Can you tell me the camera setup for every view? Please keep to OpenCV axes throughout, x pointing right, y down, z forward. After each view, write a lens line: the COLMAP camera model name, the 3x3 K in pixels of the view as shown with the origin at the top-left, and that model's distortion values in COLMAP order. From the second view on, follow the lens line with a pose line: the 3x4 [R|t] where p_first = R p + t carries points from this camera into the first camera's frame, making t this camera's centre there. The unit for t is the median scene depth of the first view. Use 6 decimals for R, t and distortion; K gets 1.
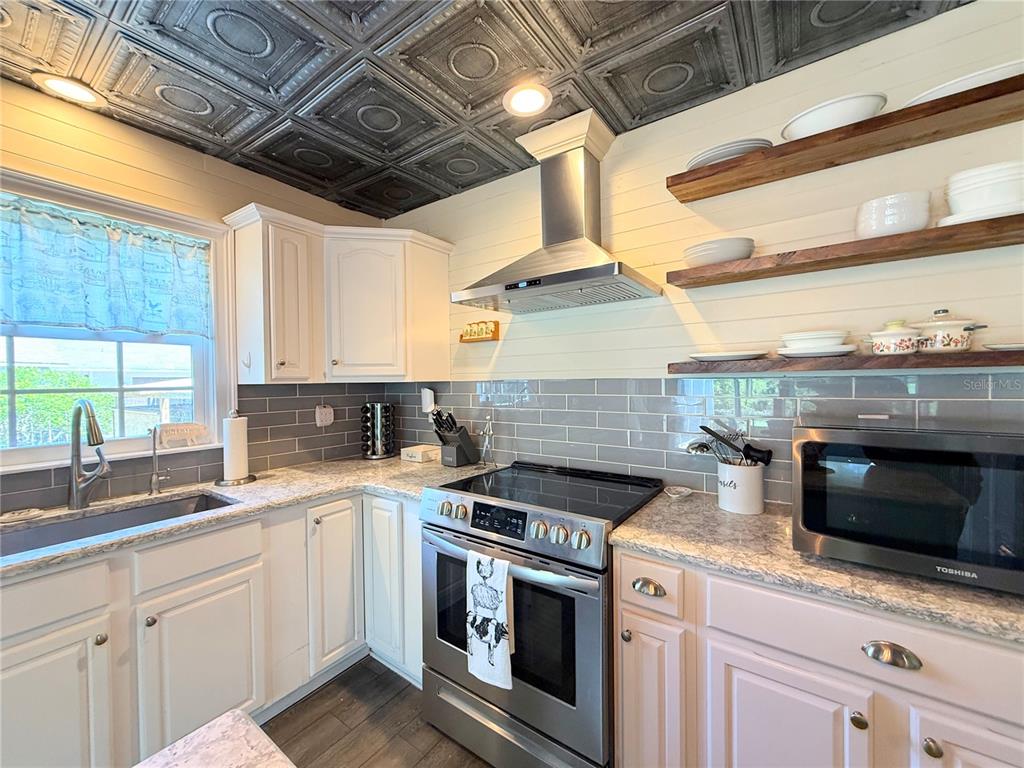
lens RADIAL K [[407.0, 0, 508.5], [0, 407.0, 388.9], [0, 0, 1]] dist [0.002686, 0.000390]
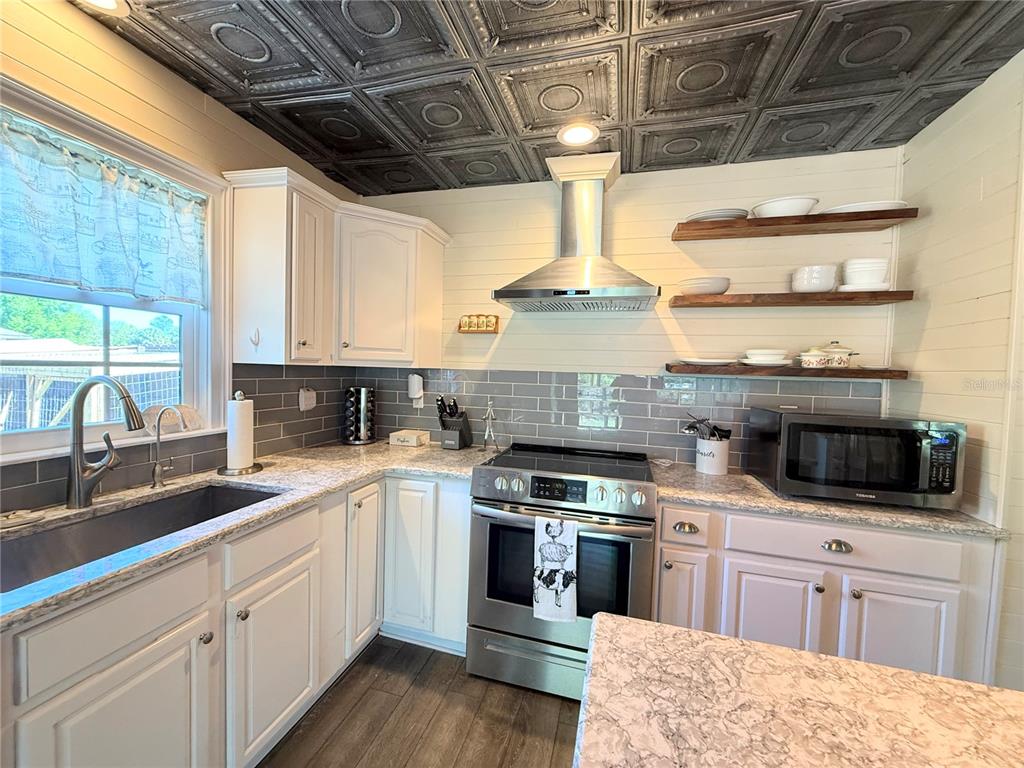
lens RADIAL K [[407.0, 0, 508.5], [0, 407.0, 388.9], [0, 0, 1]] dist [0.002686, 0.000390]
pose [[0.939991, 0.026970, 0.340131, -0.498517], [-0.037703, 0.998977, 0.024985, 0.001095], [-0.339109, -0.036310, 0.940046, -0.058165]]
